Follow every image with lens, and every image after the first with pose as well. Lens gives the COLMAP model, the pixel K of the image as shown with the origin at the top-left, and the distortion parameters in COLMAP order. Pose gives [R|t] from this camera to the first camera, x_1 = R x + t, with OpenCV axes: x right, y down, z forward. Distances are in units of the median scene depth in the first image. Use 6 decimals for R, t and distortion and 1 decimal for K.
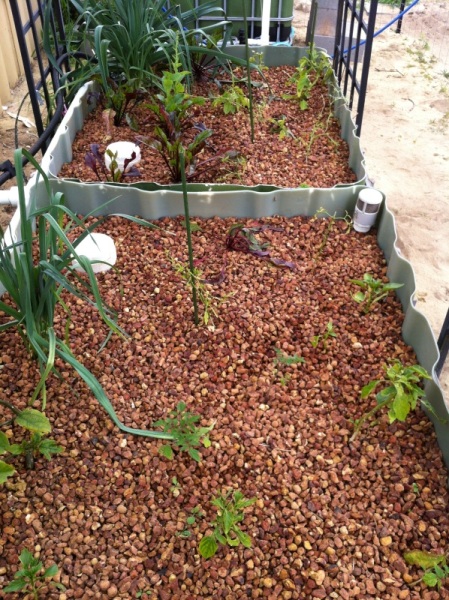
lens RADIAL K [[576.2, 0, 224.5], [0, 576.2, 300.0], [0, 0, 1]] dist [-0.019801, -0.005770]
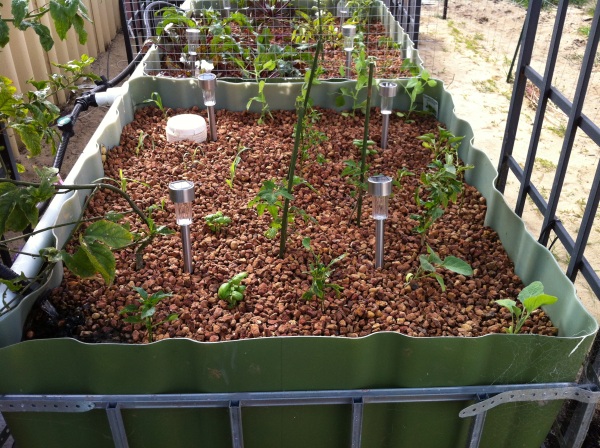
lens RADIAL K [[576.2, 0, 300.0], [0, 576.2, 224.0], [0, 0, 1]] dist [-0.019801, -0.005770]
pose [[0.999444, -0.018809, 0.027524, -0.038943], [0.022822, 0.987866, -0.153622, 0.260618], [-0.024301, 0.154165, 0.987746, -0.078813]]
